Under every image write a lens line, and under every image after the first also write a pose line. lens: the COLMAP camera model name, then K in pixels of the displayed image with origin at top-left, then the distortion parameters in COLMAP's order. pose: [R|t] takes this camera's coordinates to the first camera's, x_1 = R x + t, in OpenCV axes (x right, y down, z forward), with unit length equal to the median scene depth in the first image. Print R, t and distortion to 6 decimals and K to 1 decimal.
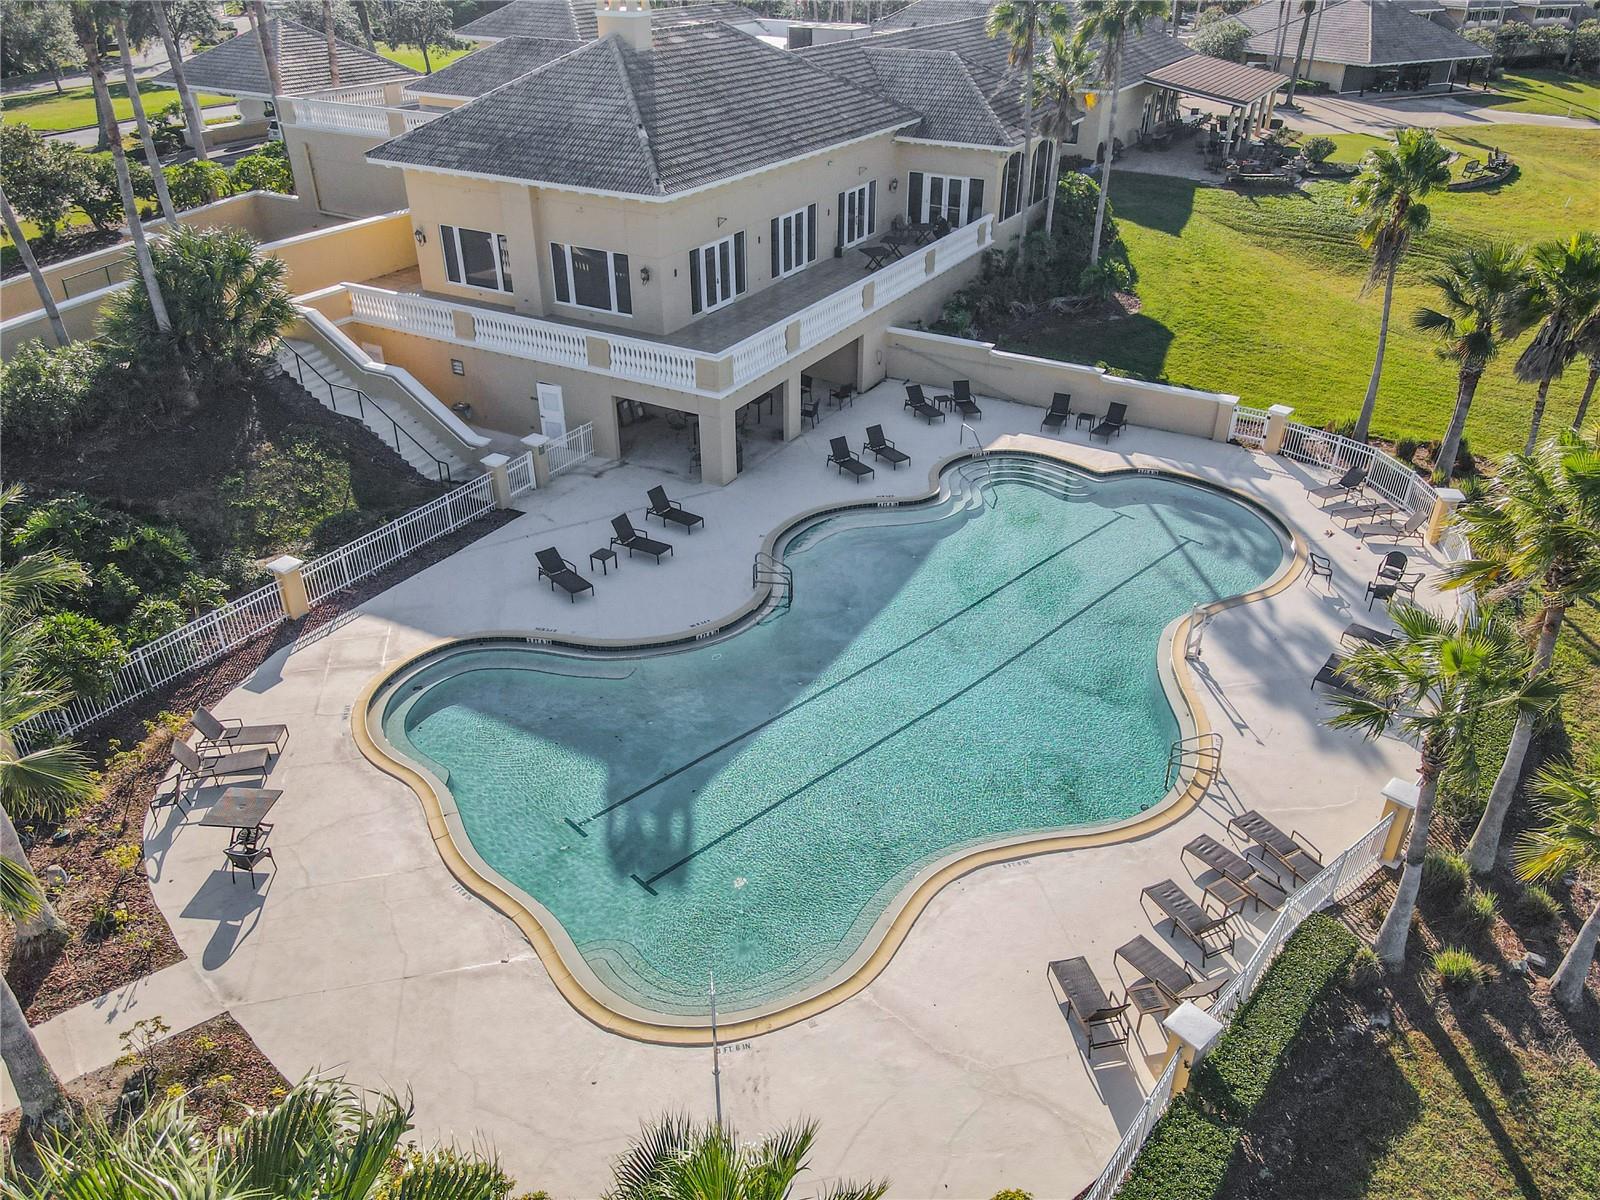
lens RADIAL K [[1171.9, 0, 808.1], [0, 1171.9, 602.4], [0, 0, 1]] dist [0.014485, 0.000997]
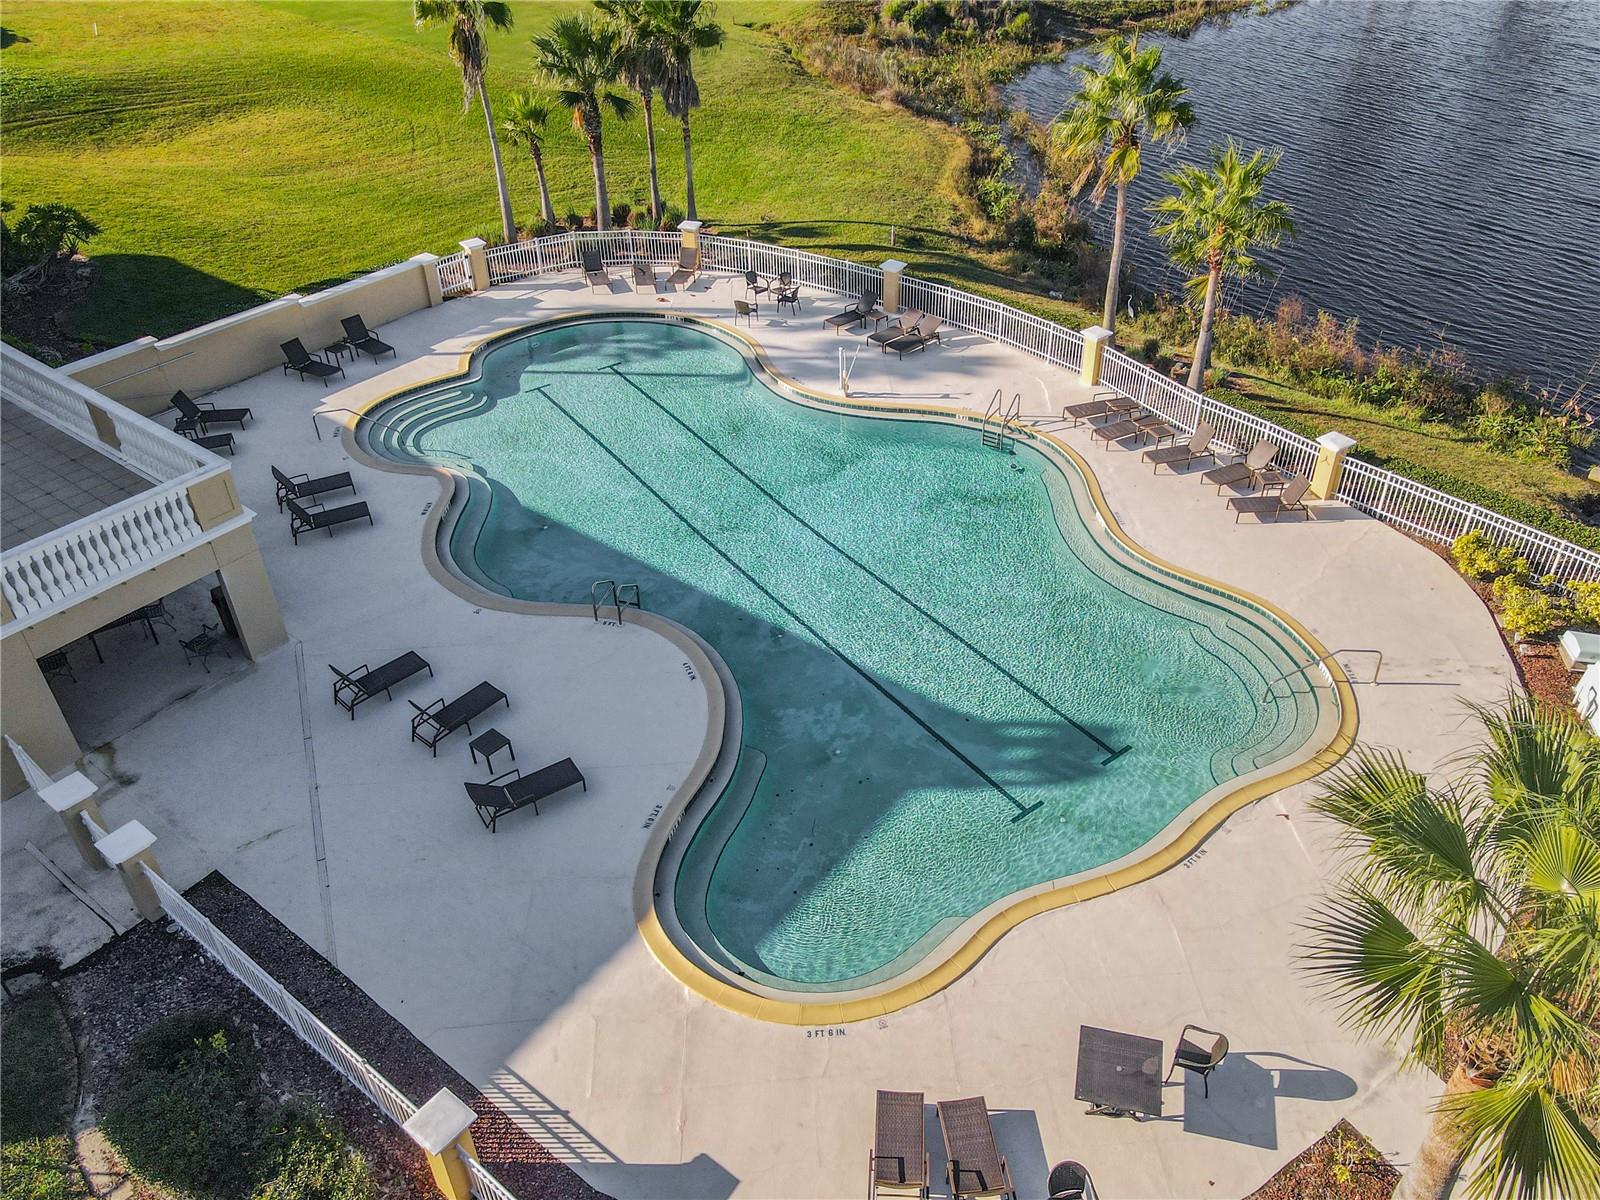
lens RADIAL K [[1202.8, 0, 820.3], [0, 1202.8, 595.9], [0, 0, 1]] dist [0.007160, 0.007017]
pose [[0.129494, -0.595244, 0.793042, -0.592339], [0.502918, 0.728701, 0.464831, -0.300953], [-0.854579, 0.338642, 0.393721, 0.504559]]
